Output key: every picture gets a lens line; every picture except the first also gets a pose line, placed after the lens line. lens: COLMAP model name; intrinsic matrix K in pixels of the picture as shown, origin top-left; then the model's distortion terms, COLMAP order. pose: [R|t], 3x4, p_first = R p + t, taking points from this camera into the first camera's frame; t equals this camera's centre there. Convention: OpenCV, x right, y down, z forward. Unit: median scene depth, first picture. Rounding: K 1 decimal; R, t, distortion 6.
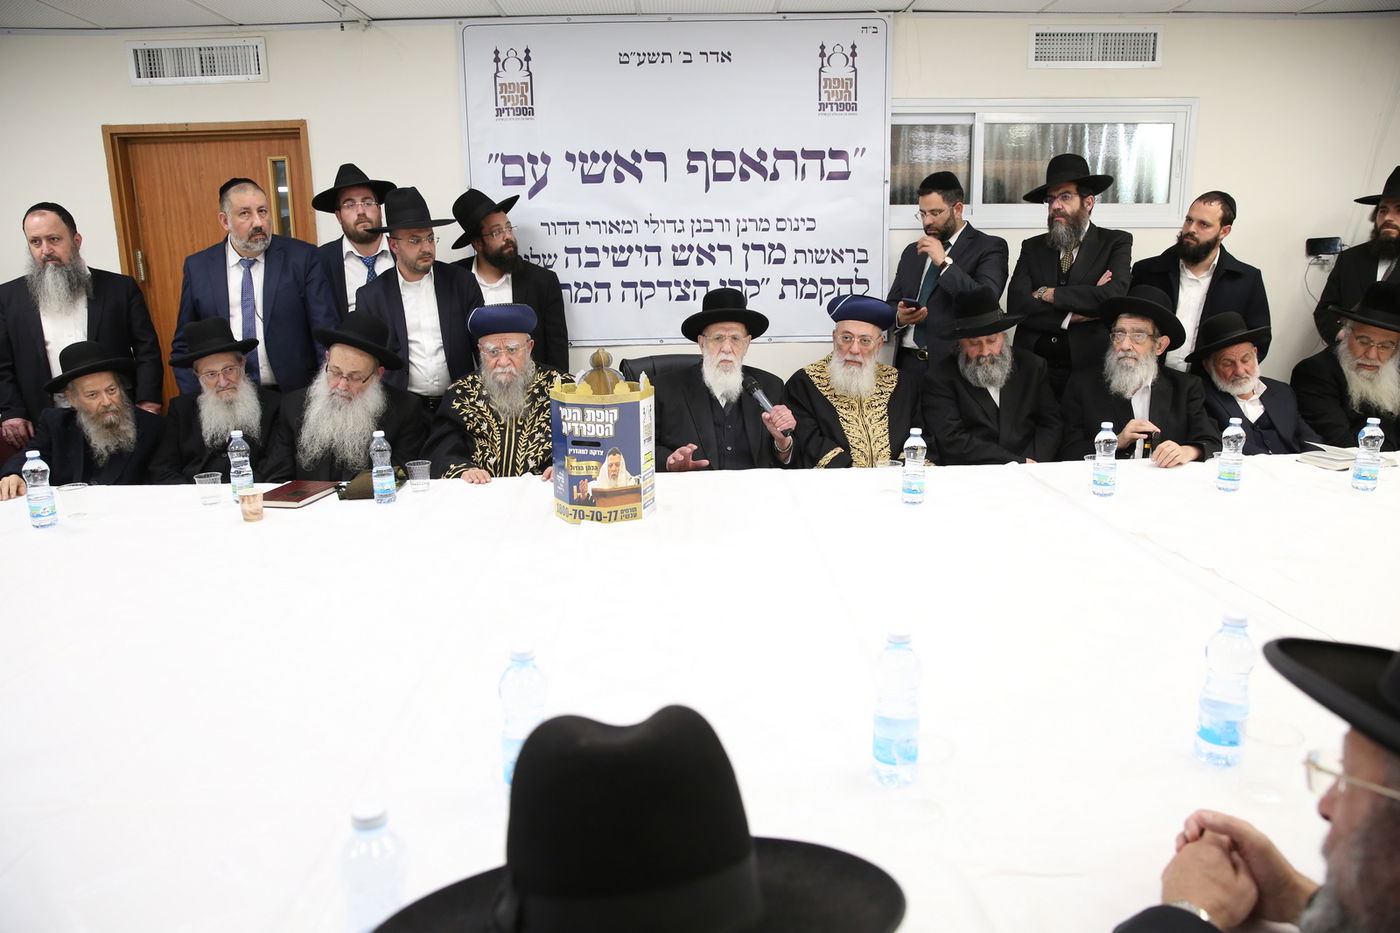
lens RADIAL K [[952.0, 0, 700.0], [0, 952.0, 466.5], [0, 0, 1]] dist [-0.112285, 0.090461]
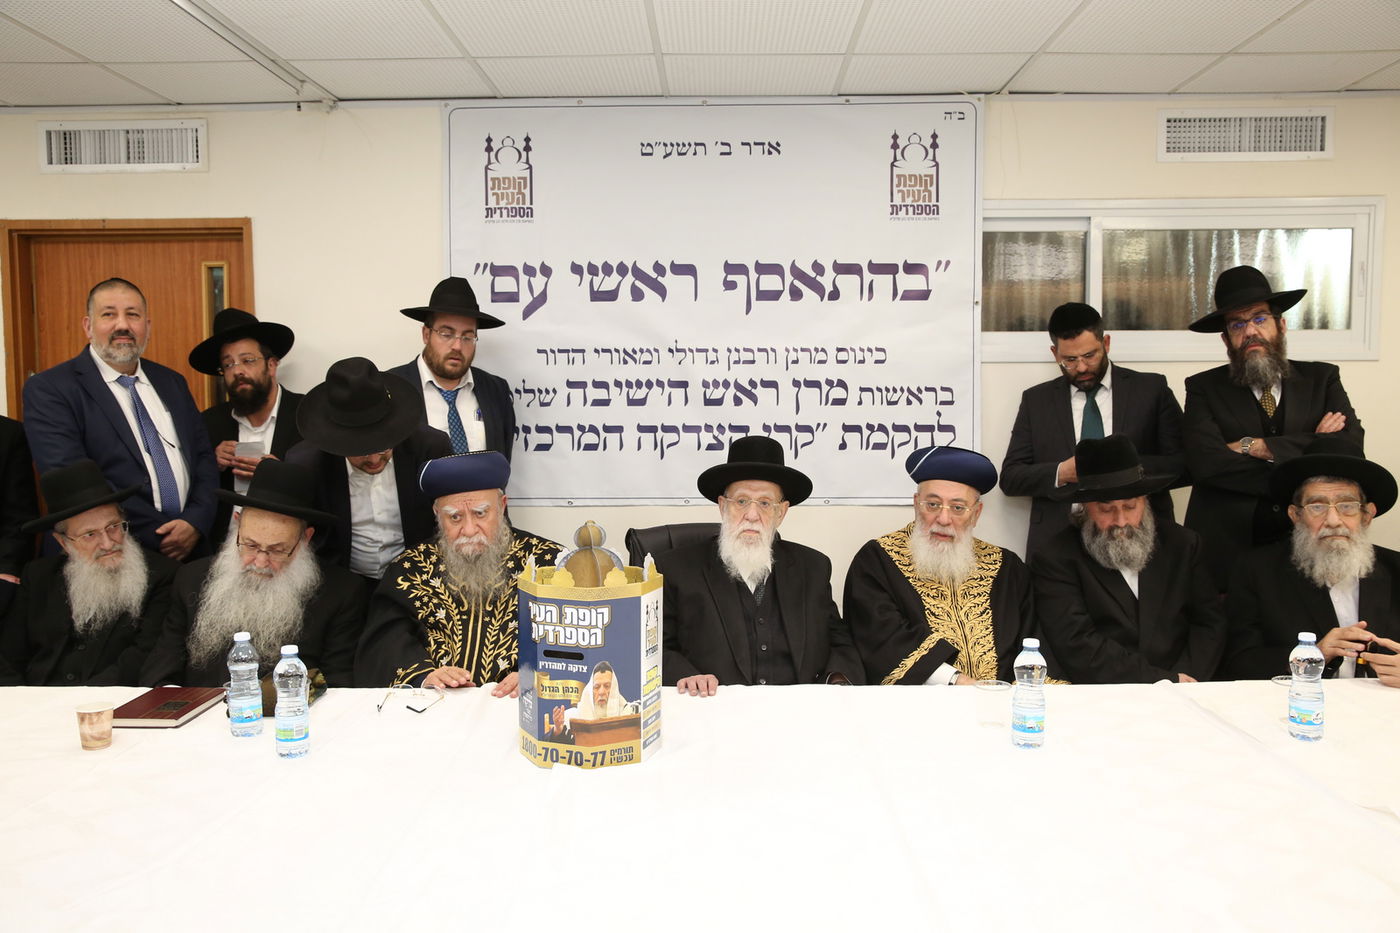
lens RADIAL K [[1124.2, 0, 700.0], [0, 1124.2, 466.5], [0, 0, 1]] dist [-0.075806, 0.103512]
pose [[0.999021, 0.015439, -0.041466, 0.008189], [-0.021523, 0.988368, -0.150550, -0.022655], [0.038660, 0.151295, 0.987732, 0.090354]]
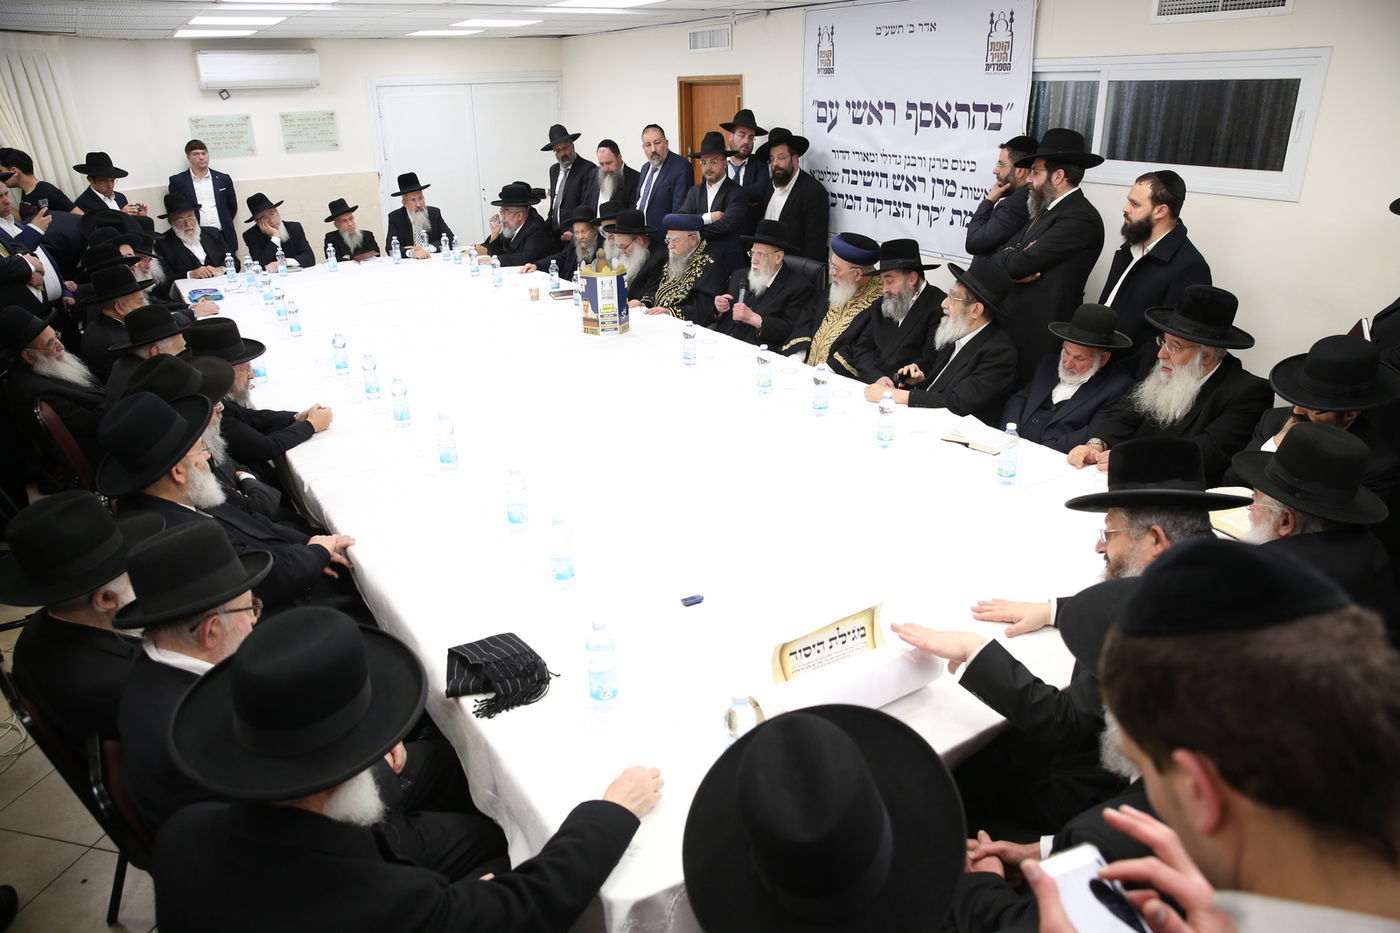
lens RADIAL K [[952.0, 0, 700.0], [0, 952.0, 466.5], [0, 0, 1]] dist [-0.112285, 0.090461]
pose [[0.508802, 0.331146, -0.794646, 1.032711], [-0.177595, 0.943579, 0.279498, -0.168122], [0.842366, -0.001084, 0.538905, 0.056964]]
